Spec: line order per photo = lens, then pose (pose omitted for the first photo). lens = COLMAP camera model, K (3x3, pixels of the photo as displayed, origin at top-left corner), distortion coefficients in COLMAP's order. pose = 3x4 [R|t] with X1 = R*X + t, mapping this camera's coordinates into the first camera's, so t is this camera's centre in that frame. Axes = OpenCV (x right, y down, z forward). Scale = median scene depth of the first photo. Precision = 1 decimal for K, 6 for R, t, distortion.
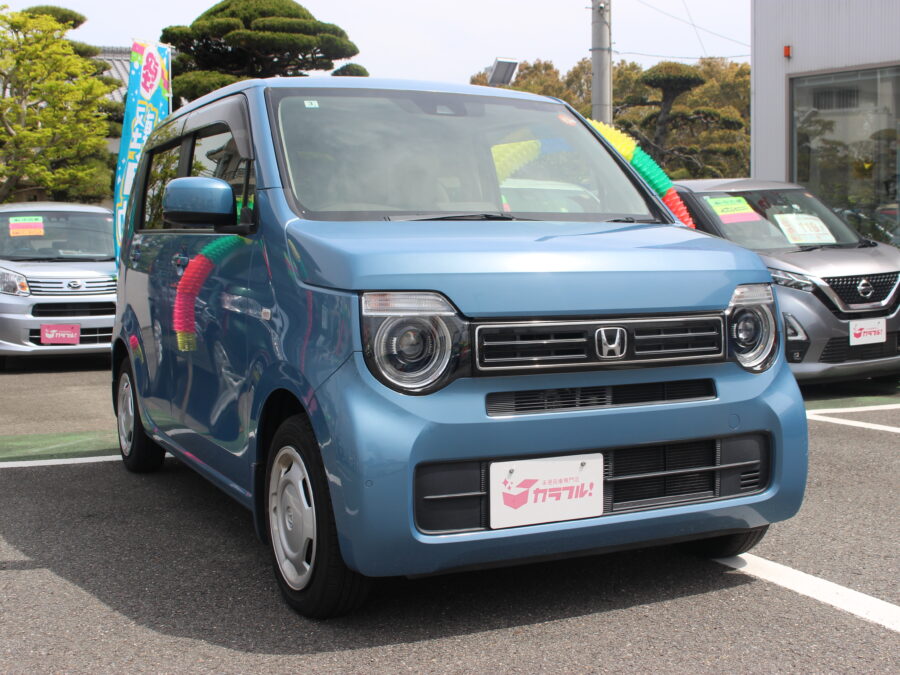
lens RADIAL K [[1303.9, 0, 451.0], [0, 1303.9, 335.3], [0, 0, 1]] dist [-0.087649, 0.000000]
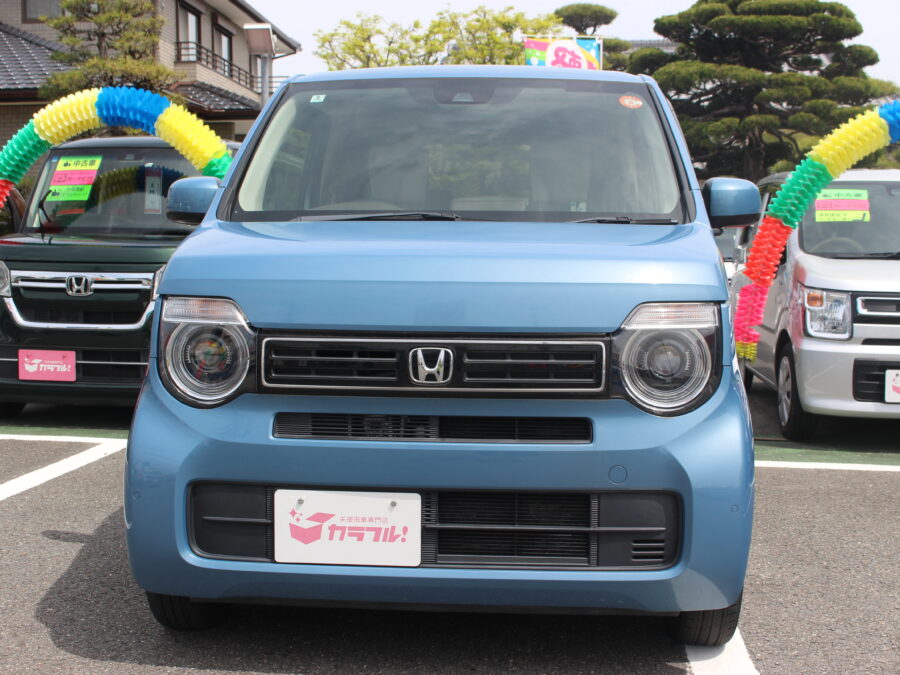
lens RADIAL K [[1337.4, 0, 449.8], [0, 1337.4, 340.4], [0, 0, 1]] dist [-0.148270, 0.000000]
pose [[0.832150, 0.048763, -0.552402, 0.609962], [-0.045932, 0.998764, 0.018971, -0.027535], [0.552645, 0.009586, 0.833362, 0.279783]]
